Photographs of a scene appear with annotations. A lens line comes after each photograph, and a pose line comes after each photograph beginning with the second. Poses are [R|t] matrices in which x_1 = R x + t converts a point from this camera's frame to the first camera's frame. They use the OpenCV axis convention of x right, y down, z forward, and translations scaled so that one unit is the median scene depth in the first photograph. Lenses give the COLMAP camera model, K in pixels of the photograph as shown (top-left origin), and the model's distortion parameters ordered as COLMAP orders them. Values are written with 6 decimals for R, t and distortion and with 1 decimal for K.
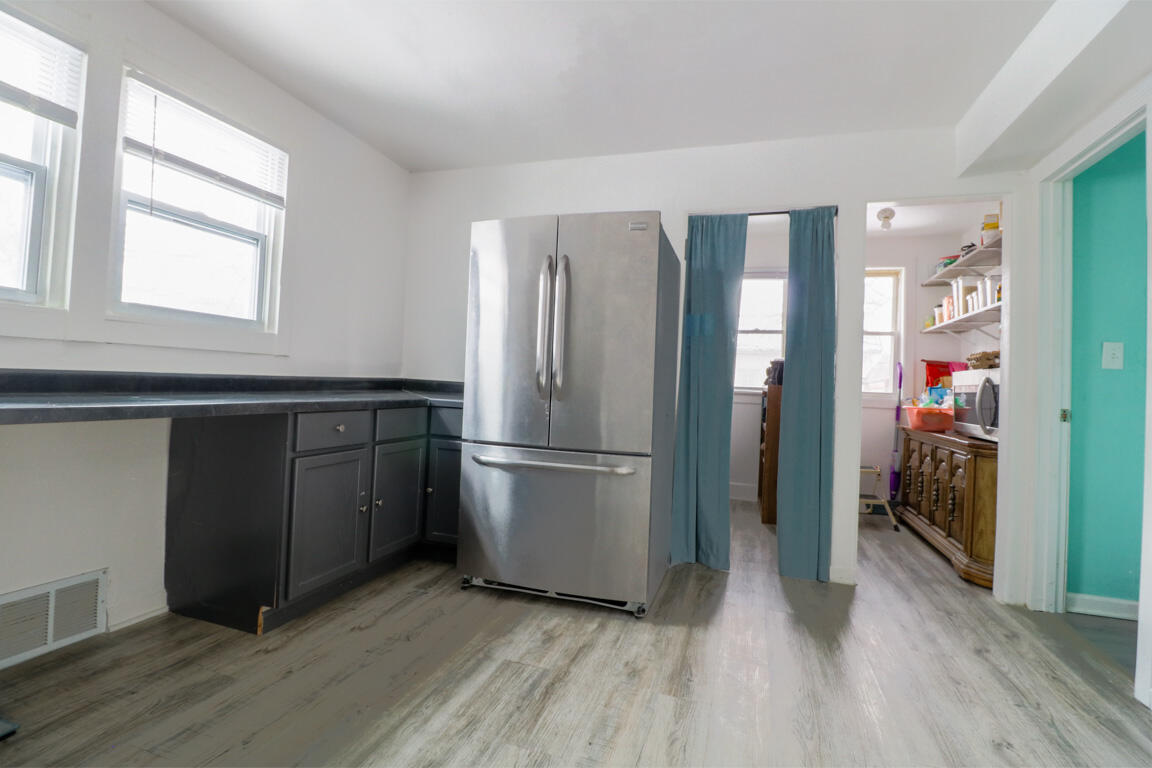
lens RADIAL K [[531.7, 0, 577.2], [0, 531.7, 375.0], [0, 0, 1]] dist [-0.009675, -0.007537]
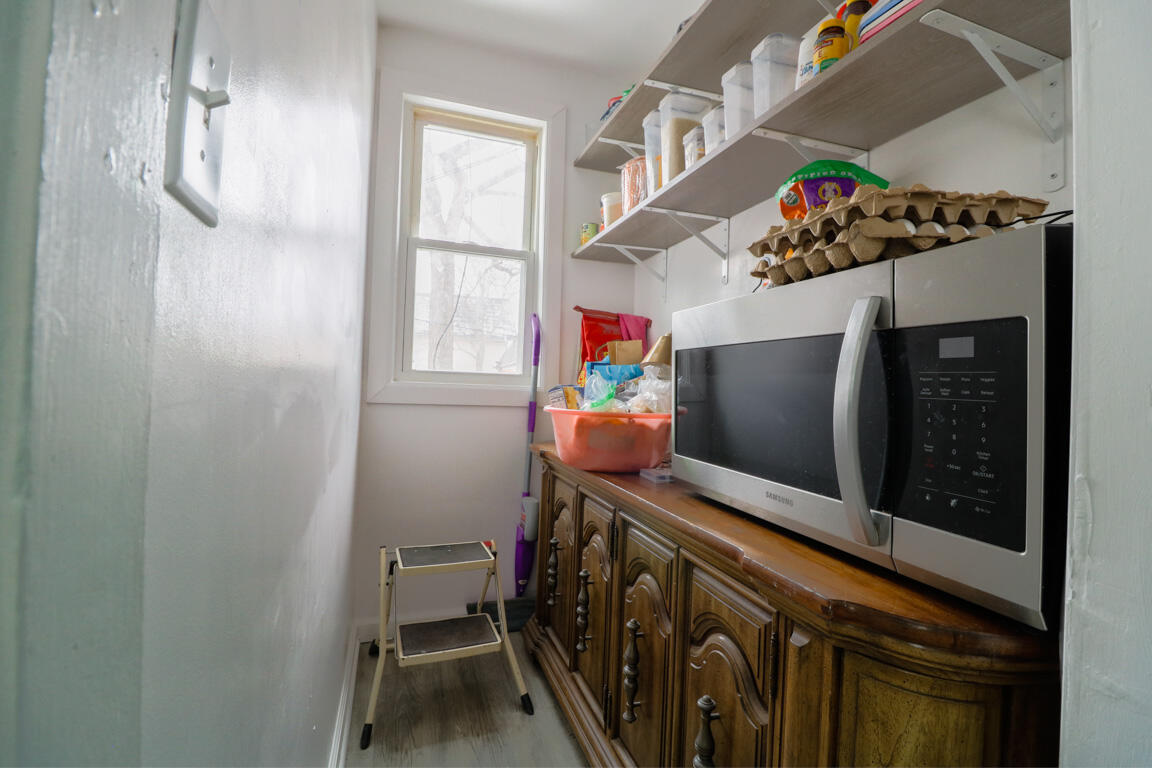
lens RADIAL K [[531.7, 0, 578.0], [0, 531.7, 378.1], [0, 0, 1]] dist [-0.009675, -0.007537]
pose [[0.804621, -0.002442, 0.593784, 0.376044], [-0.014131, 0.999630, 0.023260, 0.026515], [-0.593621, -0.027106, 0.804288, 0.625164]]
